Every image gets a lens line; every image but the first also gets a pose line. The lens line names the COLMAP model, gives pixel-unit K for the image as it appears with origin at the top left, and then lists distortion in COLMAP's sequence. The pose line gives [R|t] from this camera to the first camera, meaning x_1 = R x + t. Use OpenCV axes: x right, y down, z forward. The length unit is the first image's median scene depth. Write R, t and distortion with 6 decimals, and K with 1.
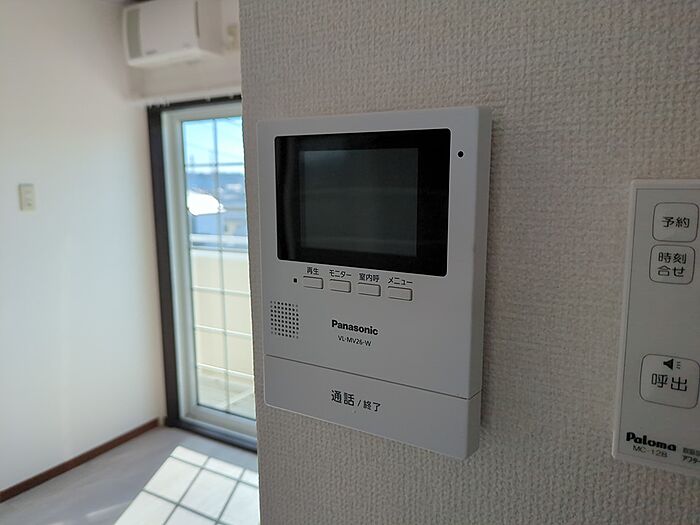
lens RADIAL K [[538.7, 0, 350.0], [0, 538.7, 262.5], [0, 0, 1]] dist [0.000523, 0.001184]
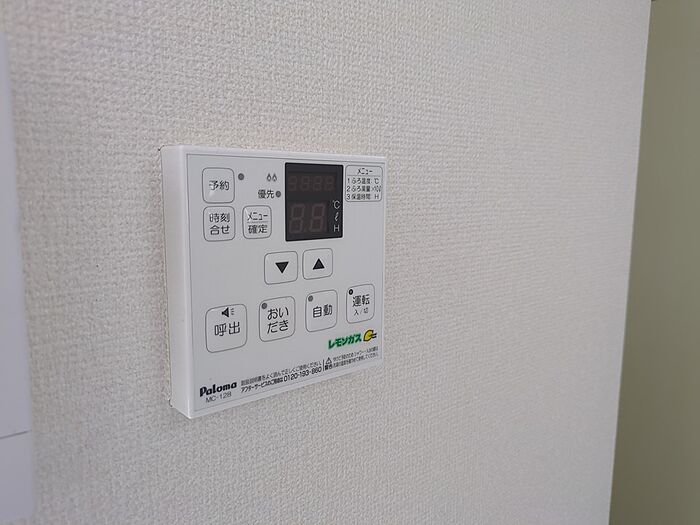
lens RADIAL K [[538.7, 0, 350.0], [0, 538.7, 262.5], [0, 0, 1]] dist [0.000523, 0.001184]
pose [[0.327630, -0.129279, 0.935920, -0.316782], [0.133620, 0.986978, 0.089556, 0.016597], [-0.935310, 0.095717, 0.340638, 0.321945]]
